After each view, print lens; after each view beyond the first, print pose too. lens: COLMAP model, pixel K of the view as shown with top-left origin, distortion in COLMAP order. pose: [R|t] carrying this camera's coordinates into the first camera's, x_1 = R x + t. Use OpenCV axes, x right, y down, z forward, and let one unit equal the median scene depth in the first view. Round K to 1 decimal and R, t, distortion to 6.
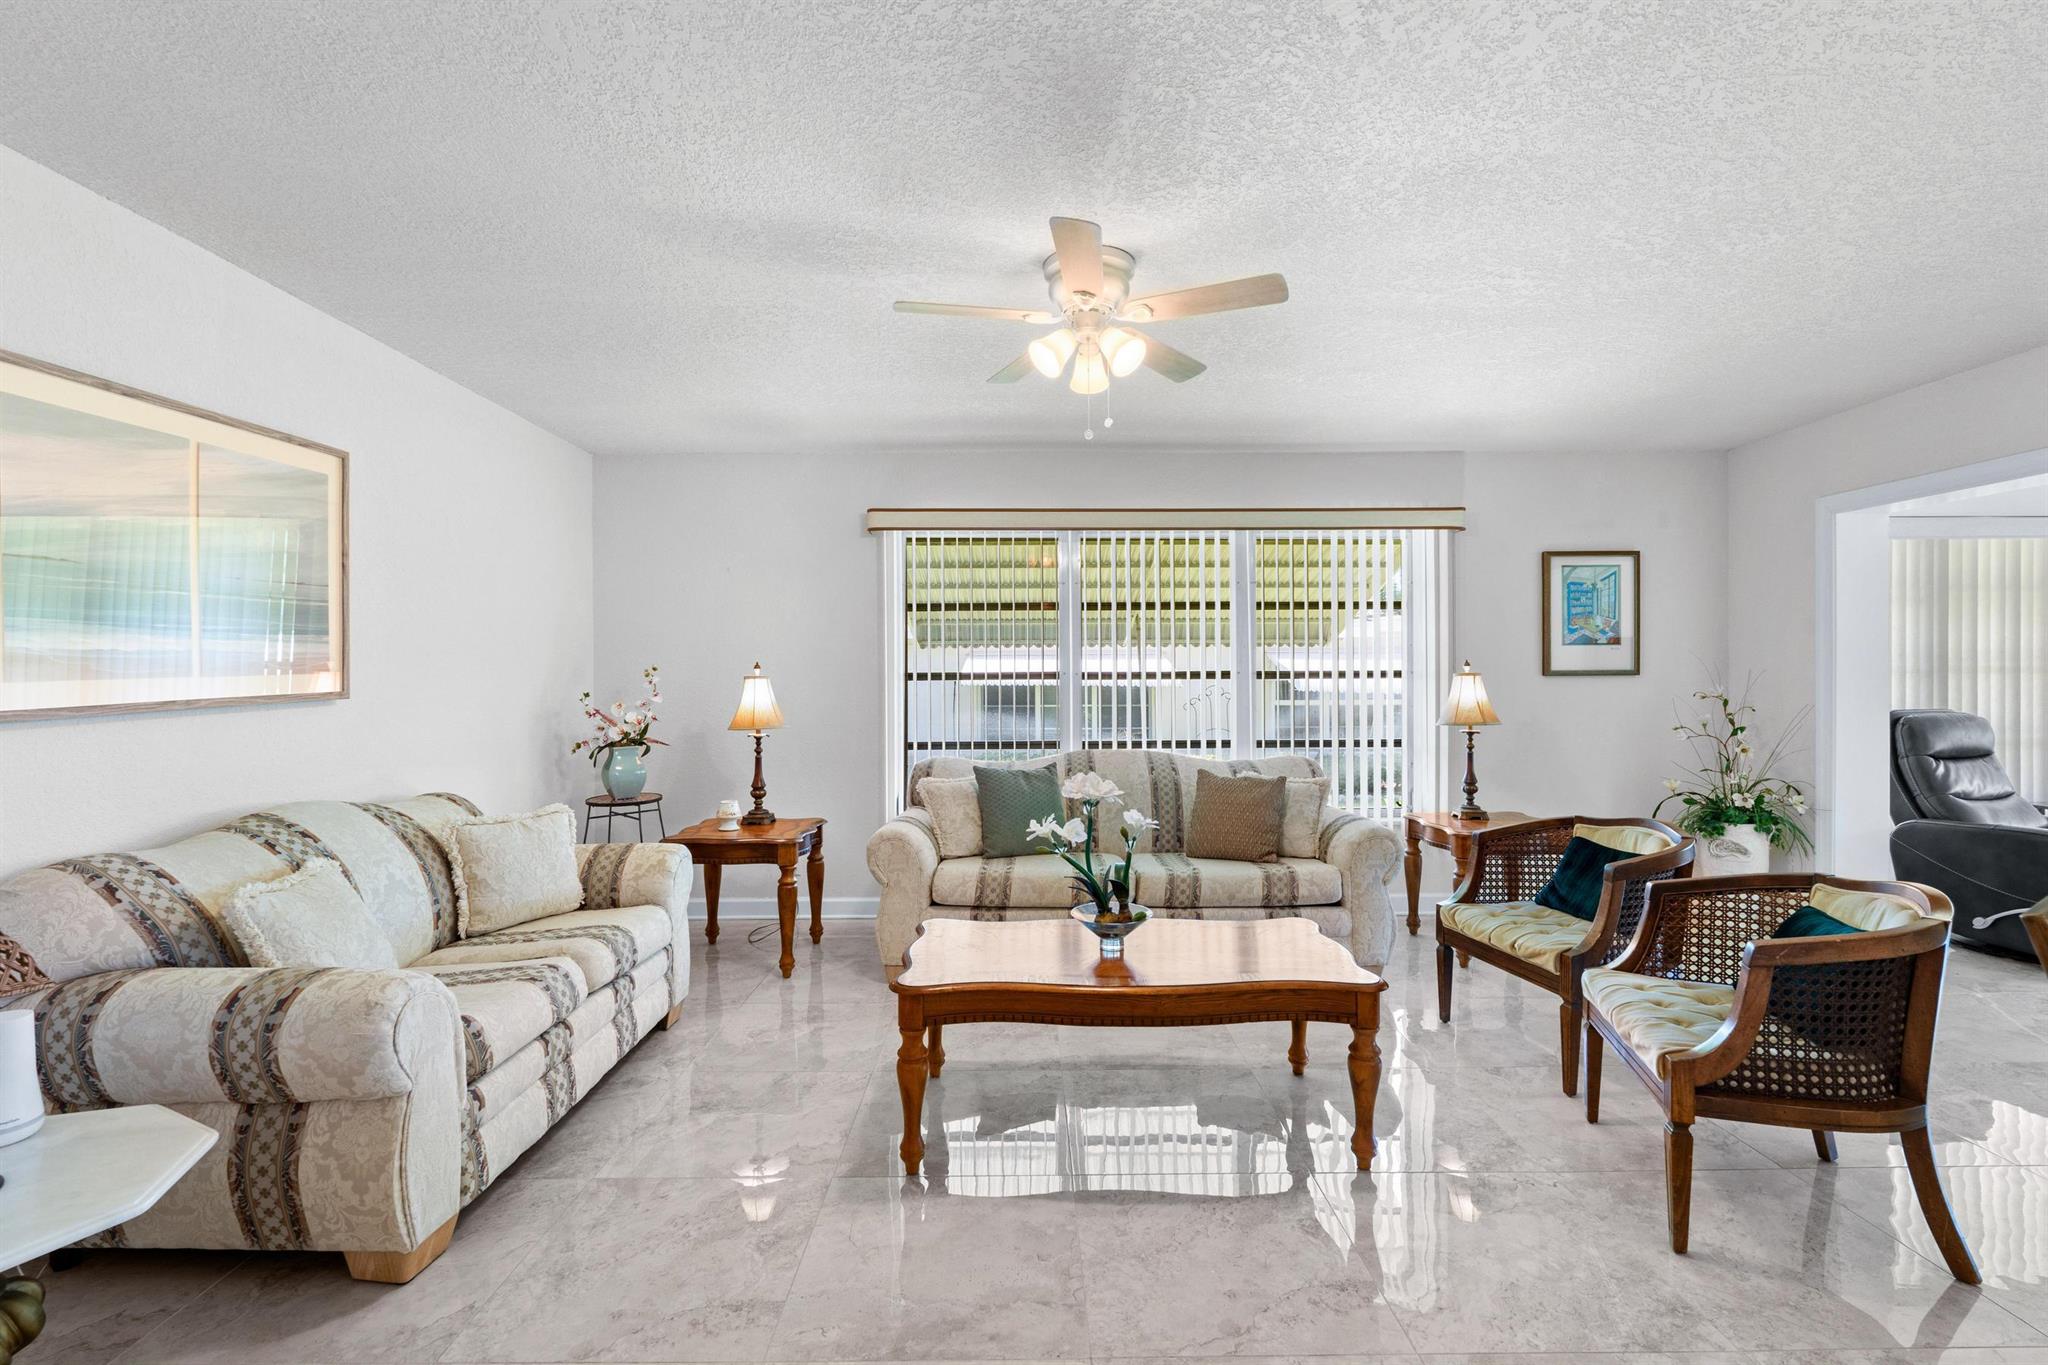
lens RADIAL K [[897.3, 0, 1028.3], [0, 897.3, 674.8], [0, 0, 1]] dist [-0.008360, 0.000632]
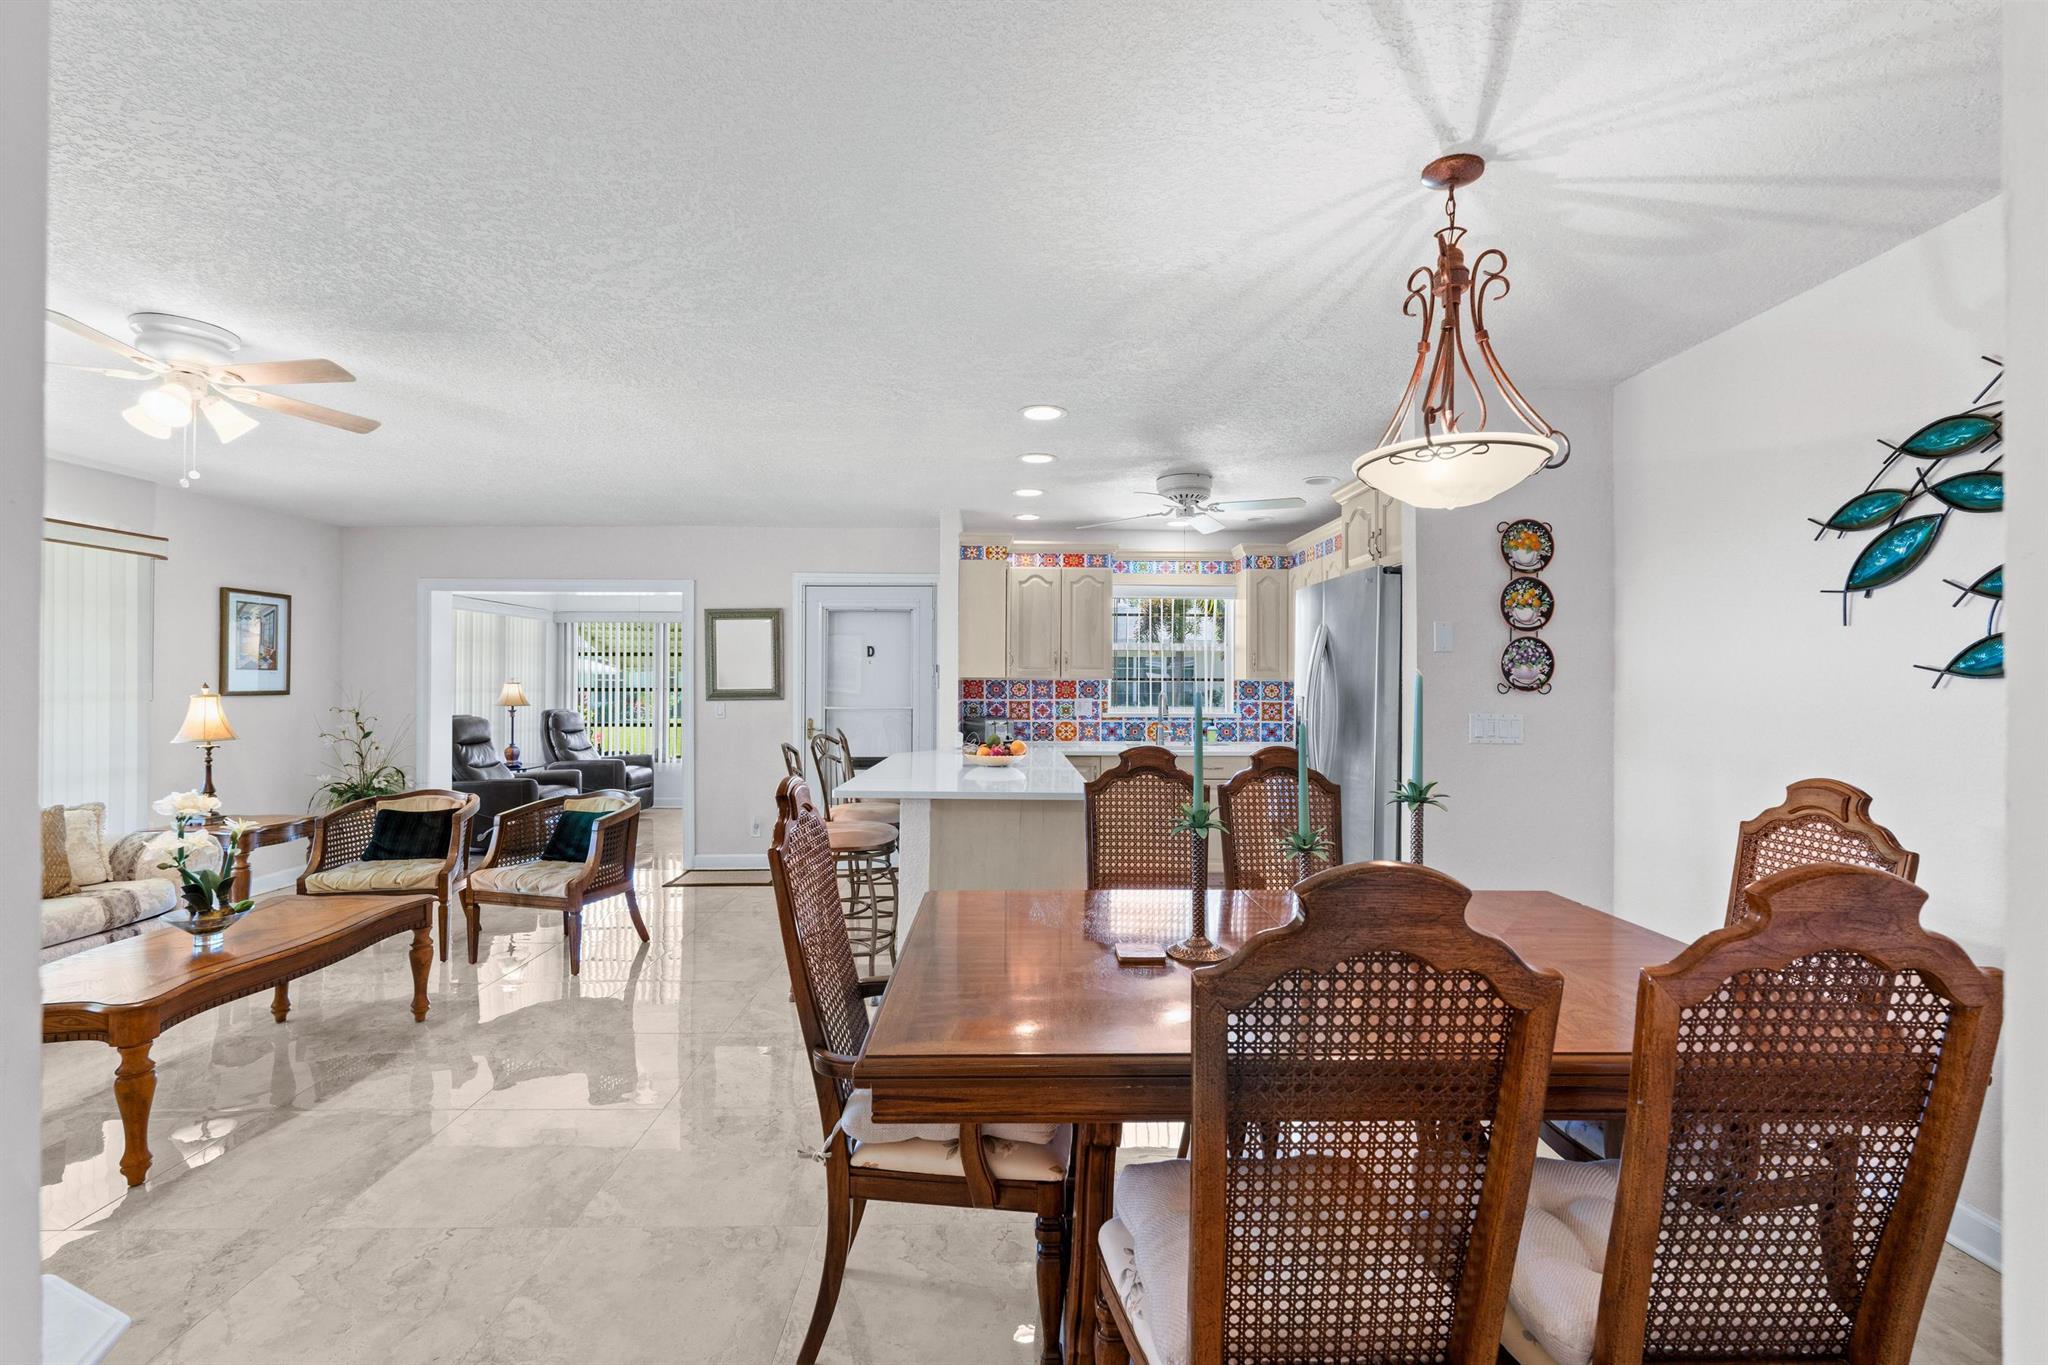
lens RADIAL K [[897.3, 0, 1031.7], [0, 897.3, 687.3], [0, 0, 1]] dist [-0.008360, 0.000632]
pose [[-0.029256, 0.003925, 0.999564, -0.650602], [-0.000969, 0.999992, -0.003955, -0.007159], [-0.999571, -0.001084, -0.029252, 0.002108]]
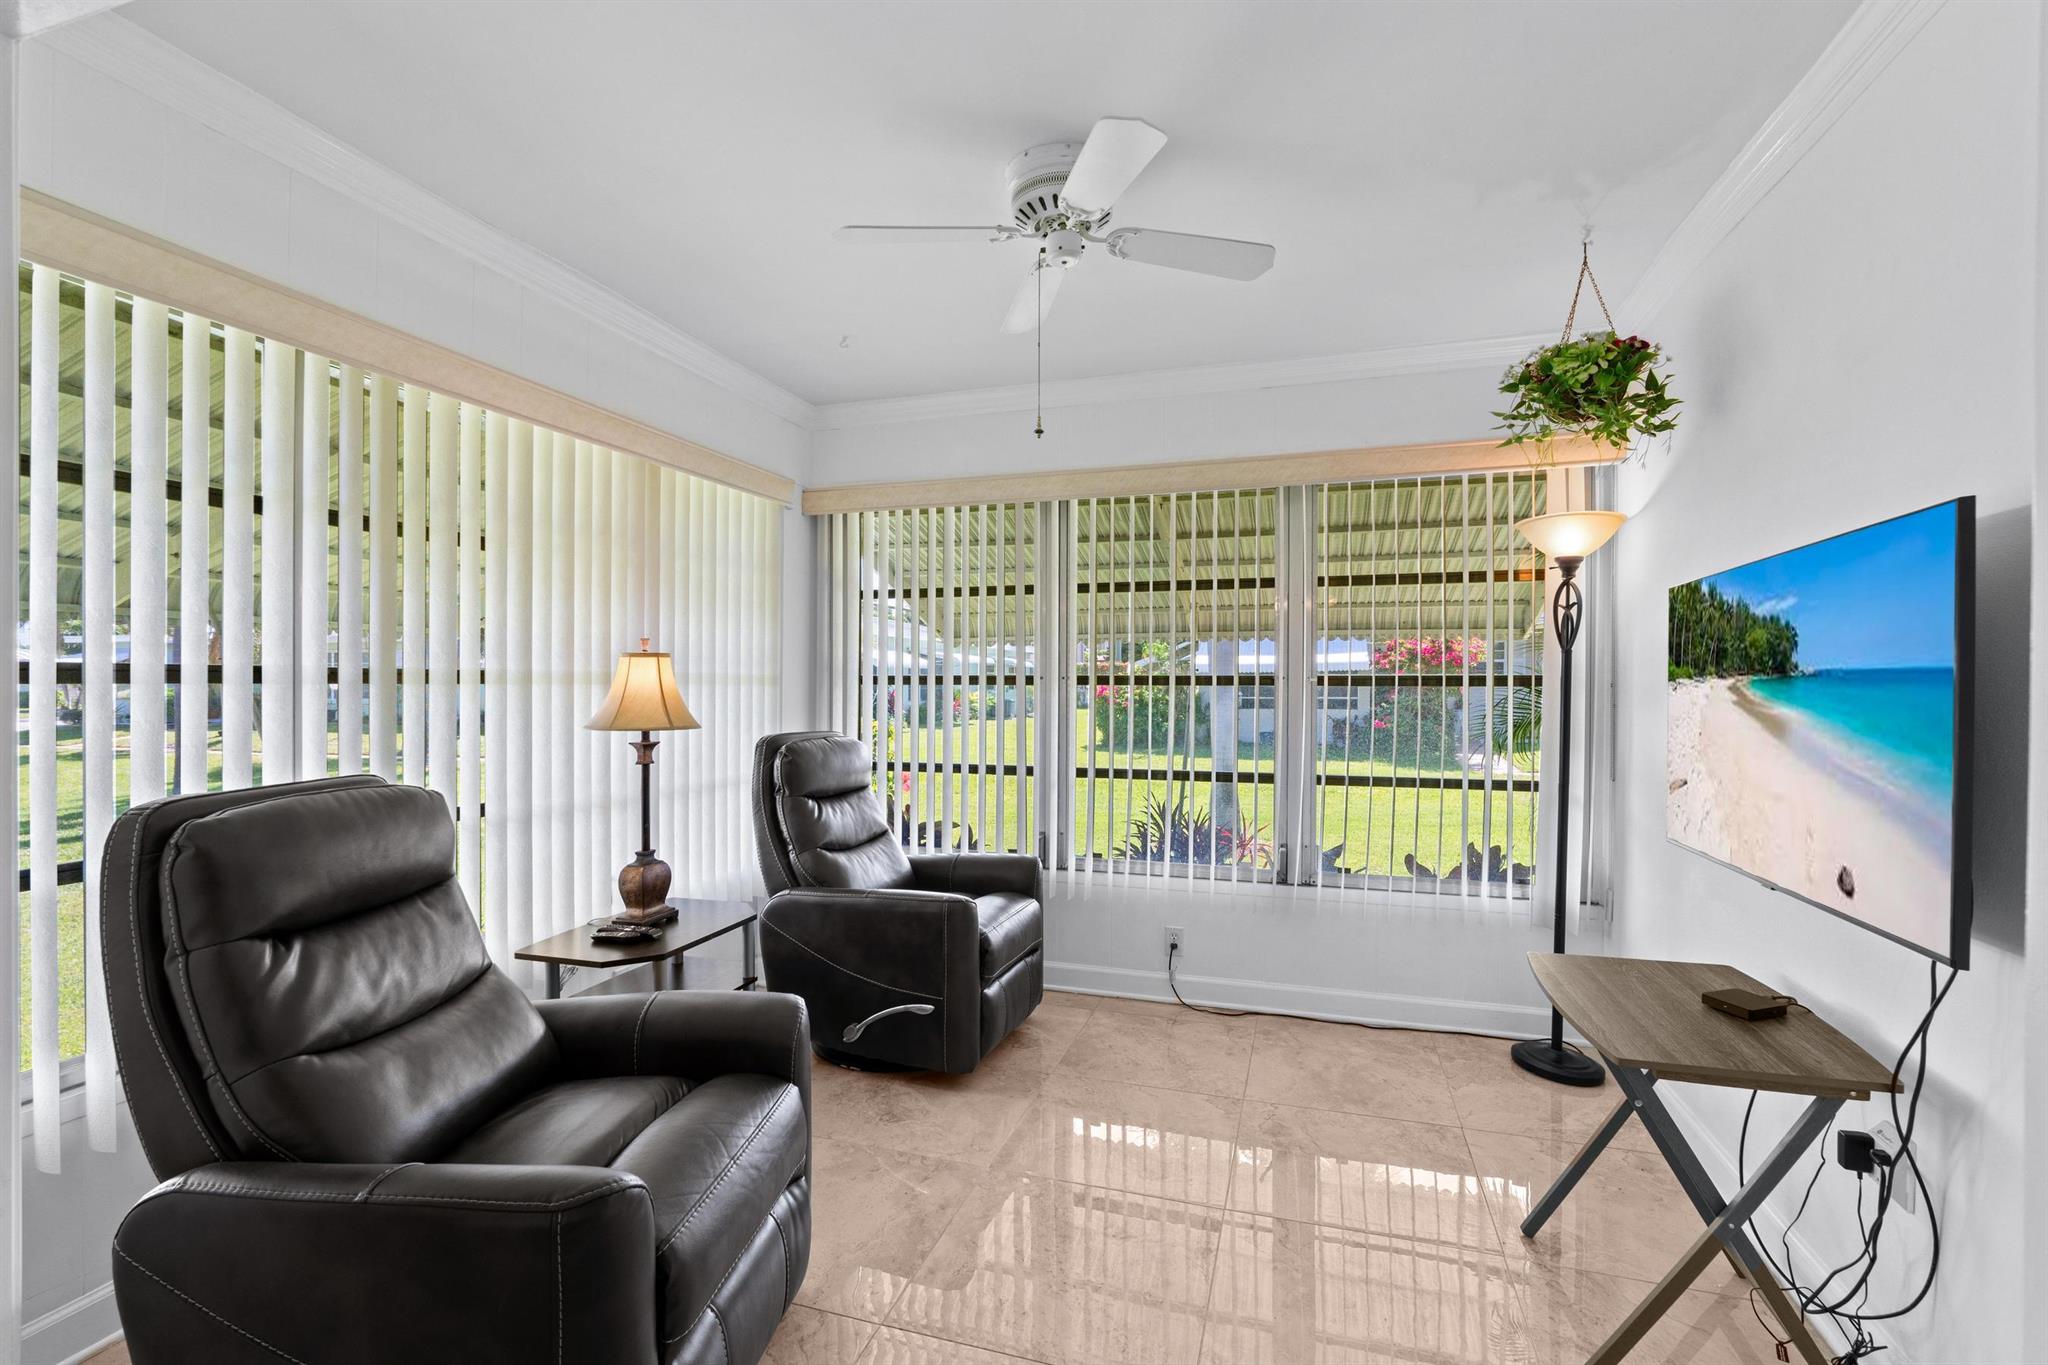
lens RADIAL K [[897.3, 0, 1019.7], [0, 897.3, 686.3], [0, 0, 1]] dist [-0.008360, 0.000632]
pose [[0.295192, 0.007361, 0.955410, 0.781341], [-0.003986, 0.999971, -0.006473, 0.001891], [-0.955430, -0.001898, 0.295213, 0.637129]]
